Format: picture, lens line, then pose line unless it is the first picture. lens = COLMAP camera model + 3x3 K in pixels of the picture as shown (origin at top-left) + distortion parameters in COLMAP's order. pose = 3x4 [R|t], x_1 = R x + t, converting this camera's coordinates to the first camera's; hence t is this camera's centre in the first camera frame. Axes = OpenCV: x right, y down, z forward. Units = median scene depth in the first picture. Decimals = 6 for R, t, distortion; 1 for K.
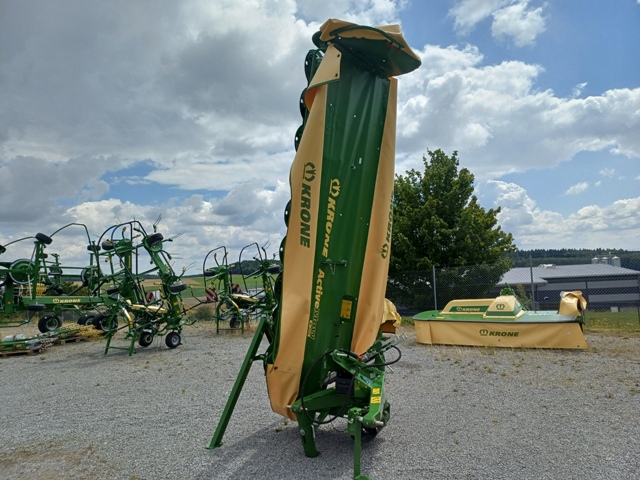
lens RADIAL K [[470.7, 0, 331.1], [0, 470.7, 238.4], [0, 0, 1]] dist [0.095793, -0.088406]
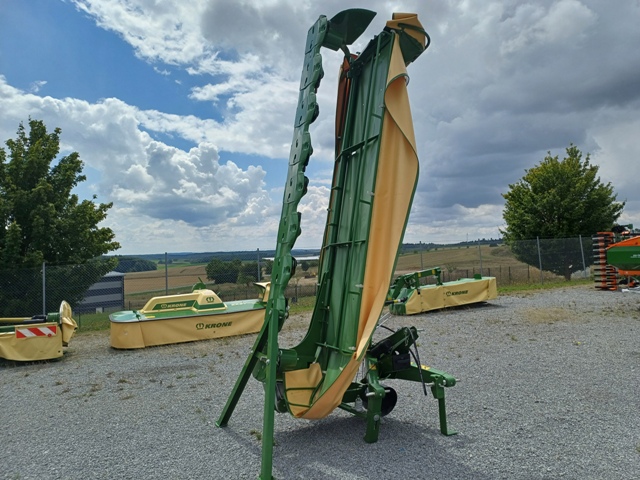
lens RADIAL K [[470.7, 0, 331.1], [0, 470.7, 238.4], [0, 0, 1]] dist [0.095793, -0.088406]
pose [[0.500328, 0.060283, 0.863735, -0.374882], [-0.052616, 0.997847, -0.039165, 0.034000], [-0.864236, -0.025851, 0.502422, 0.238914]]
